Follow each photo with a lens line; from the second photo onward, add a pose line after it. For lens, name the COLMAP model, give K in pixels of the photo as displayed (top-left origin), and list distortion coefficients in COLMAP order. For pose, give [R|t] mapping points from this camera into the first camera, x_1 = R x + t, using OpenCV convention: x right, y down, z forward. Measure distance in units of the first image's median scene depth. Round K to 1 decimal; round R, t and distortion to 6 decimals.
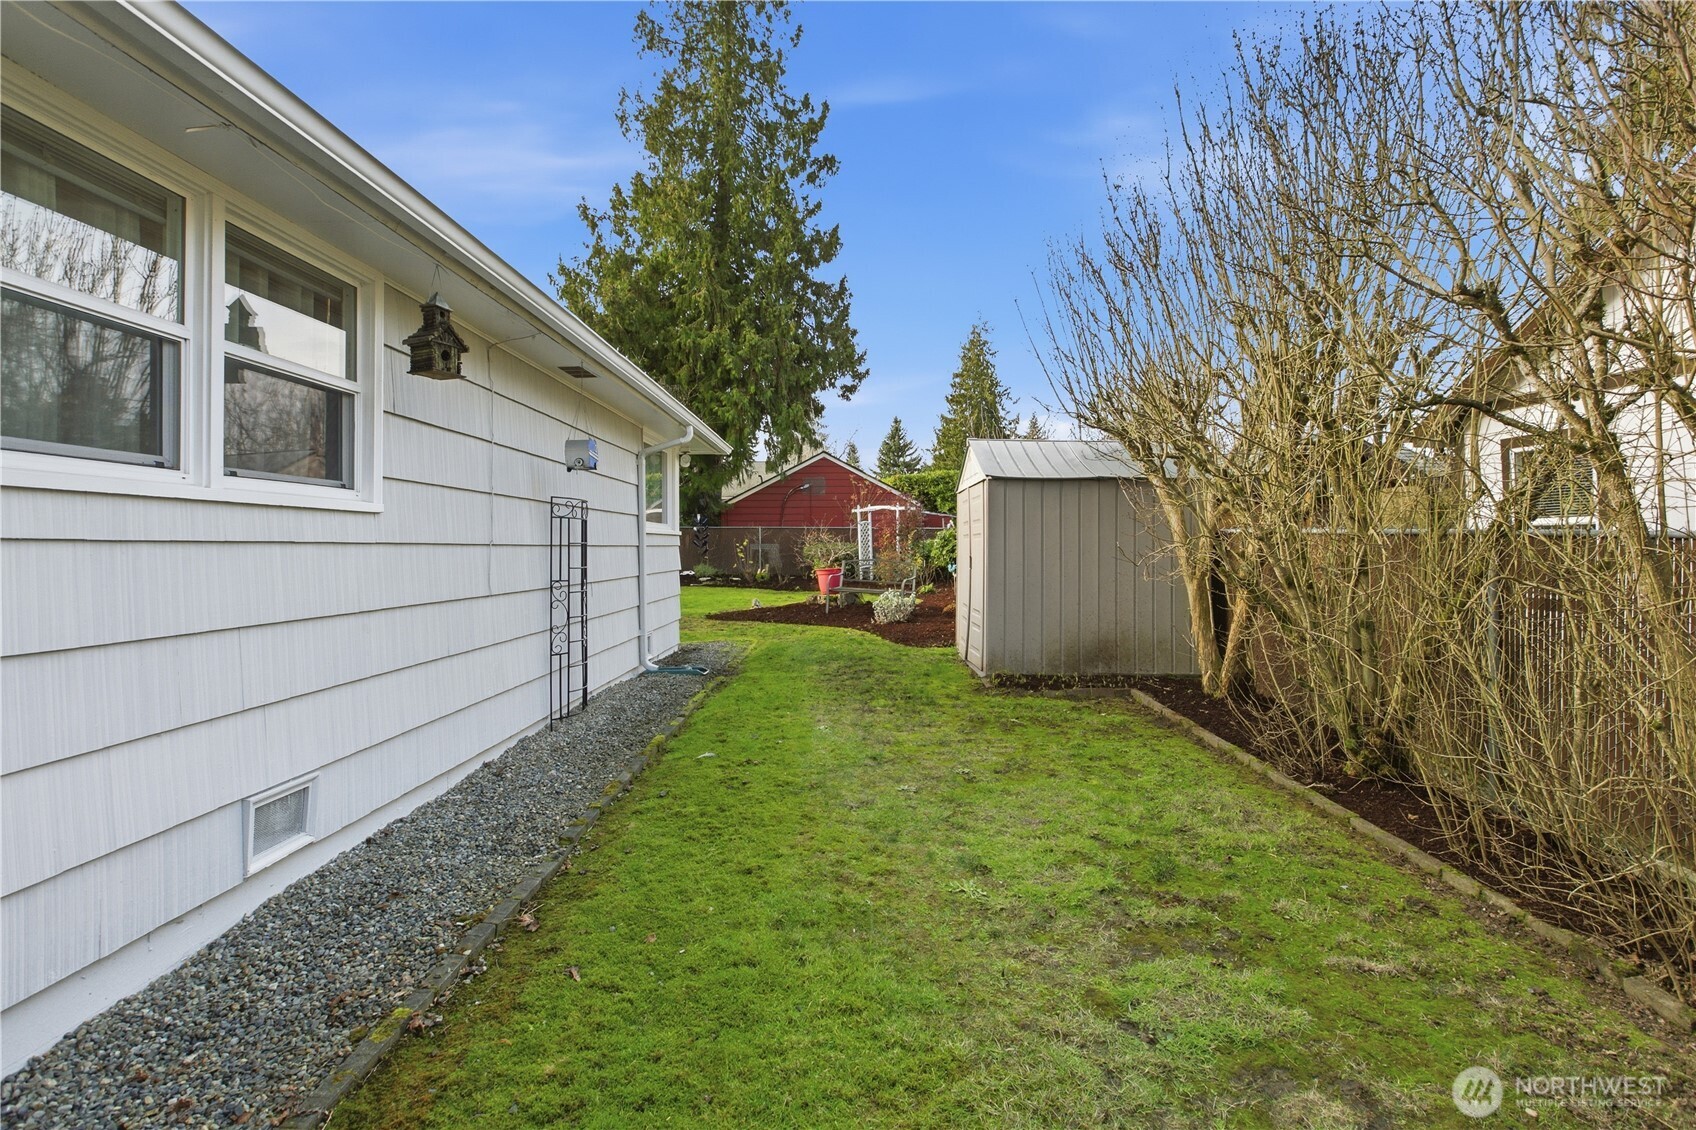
lens RADIAL K [[793.0, 0, 856.5], [0, 793.0, 540.2], [0, 0, 1]] dist [-0.003176, -0.000579]
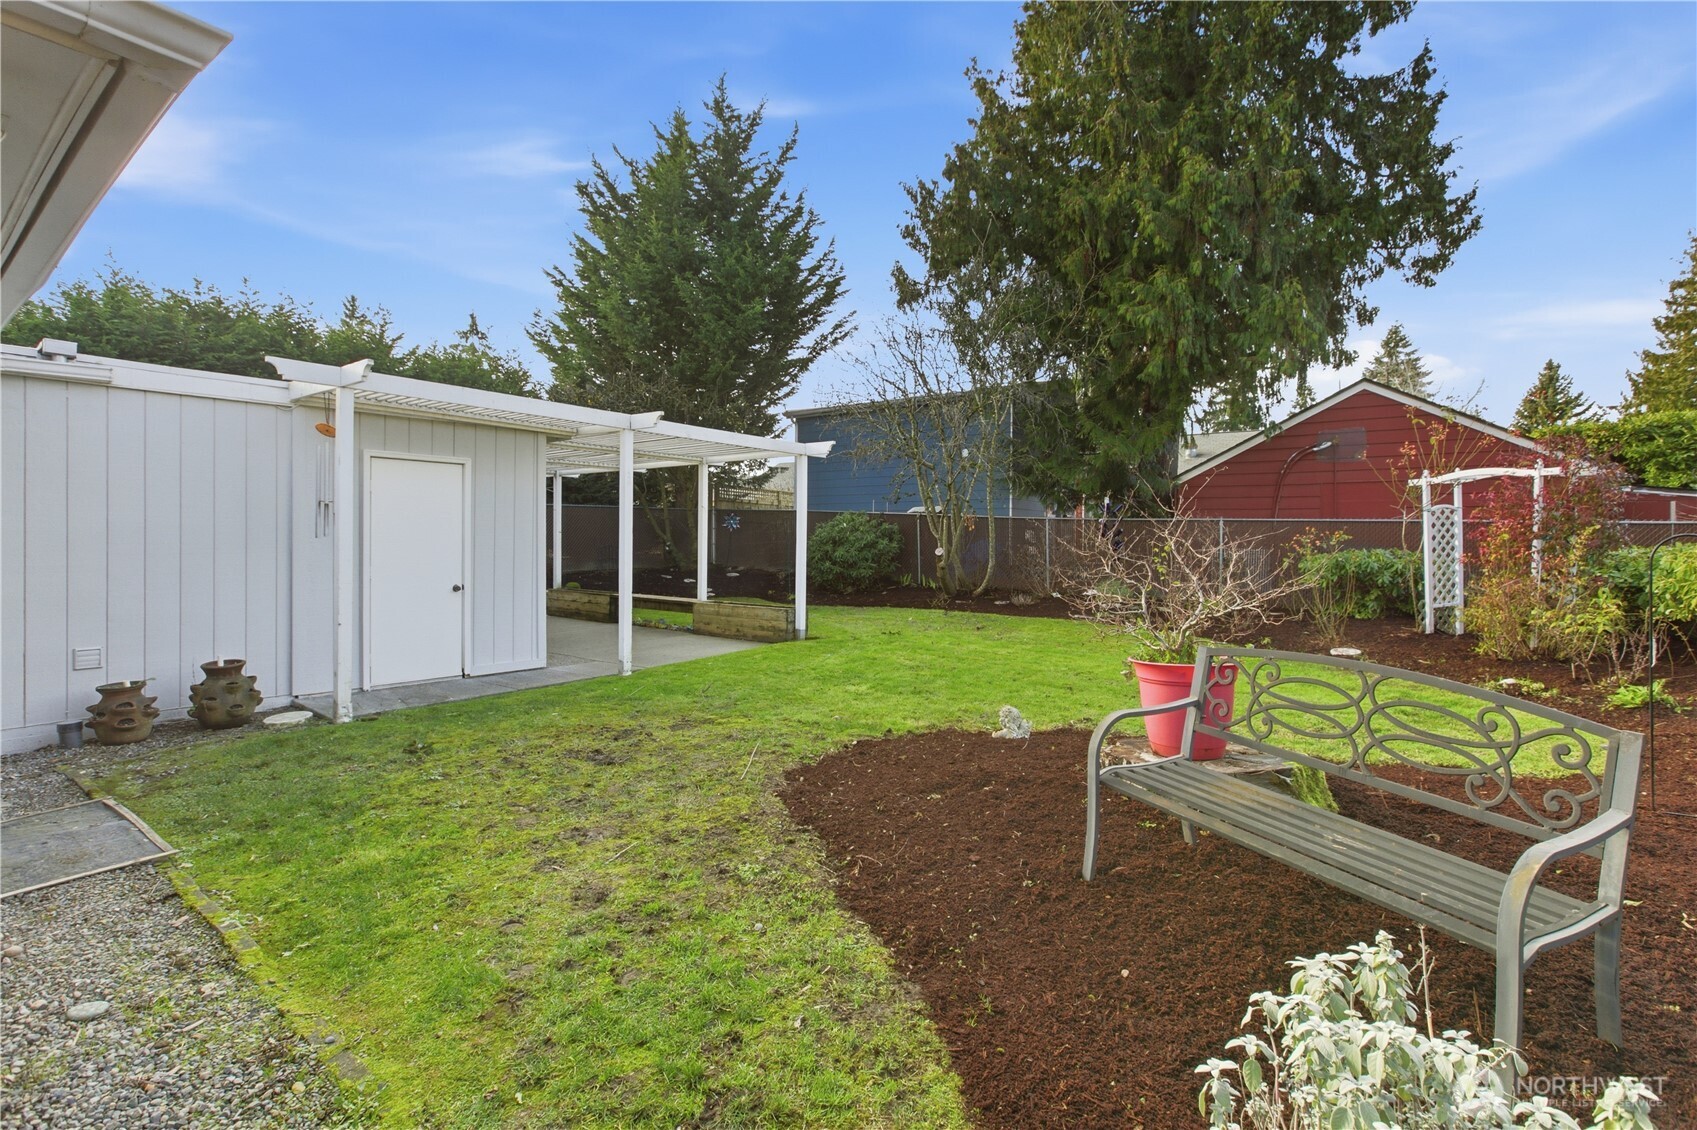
lens RADIAL K [[797.6, 0, 849.2], [0, 797.6, 549.7], [0, 0, 1]] dist [0.000055, -0.000504]
pose [[0.784379, 0.022652, -0.619868, 0.021213], [-0.012345, 0.999705, 0.020912, -0.002957], [0.620159, -0.008751, 0.784427, 0.335311]]
